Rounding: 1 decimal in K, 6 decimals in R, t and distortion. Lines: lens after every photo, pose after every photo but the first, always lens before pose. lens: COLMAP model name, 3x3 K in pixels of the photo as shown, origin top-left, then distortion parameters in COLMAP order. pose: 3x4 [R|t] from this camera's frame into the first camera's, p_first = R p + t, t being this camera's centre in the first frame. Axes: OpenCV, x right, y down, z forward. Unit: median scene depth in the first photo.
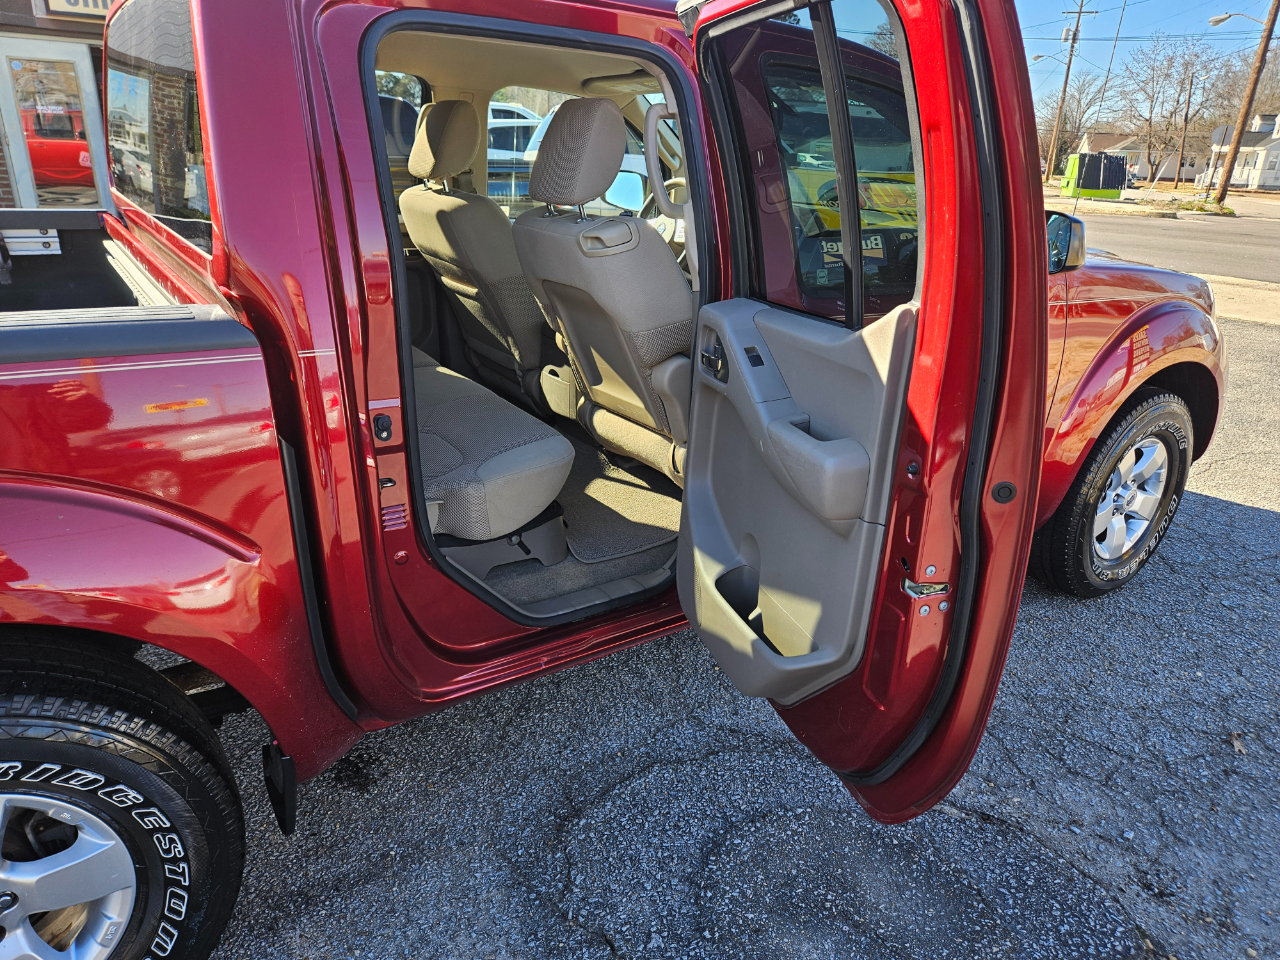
lens RADIAL K [[857.1, 0, 638.0], [0, 857.1, 488.6], [0, 0, 1]] dist [0.057231, -0.047442]
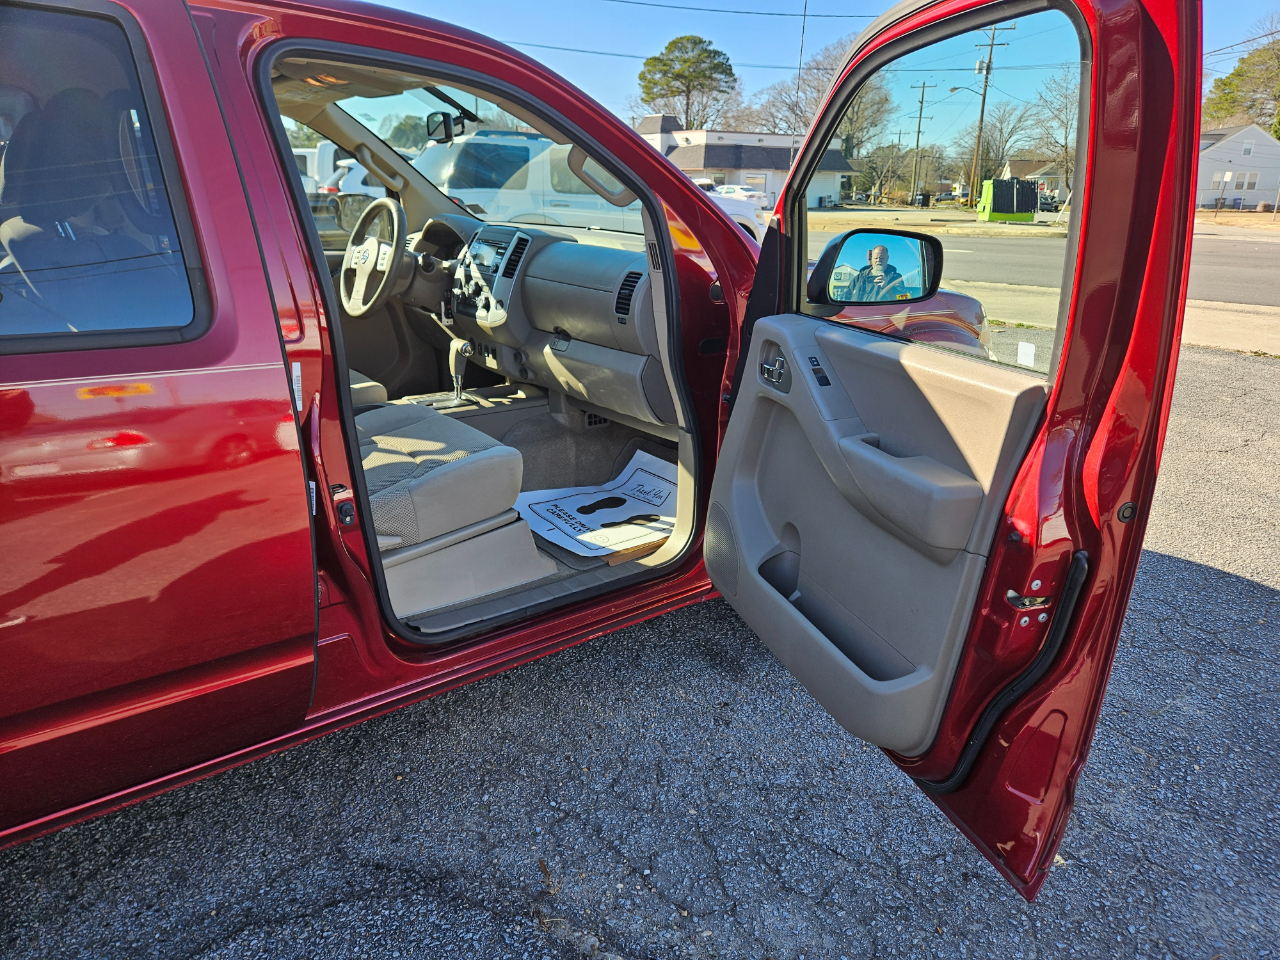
lens RADIAL K [[857.1, 0, 634.3], [0, 857.1, 498.7], [0, 0, 1]] dist [0.057231, -0.047442]
pose [[0.997689, -0.048111, 0.047985, 0.302213], [0.049487, 0.998385, -0.027908, -0.025572], [-0.046565, 0.030218, 0.998458, 0.155314]]
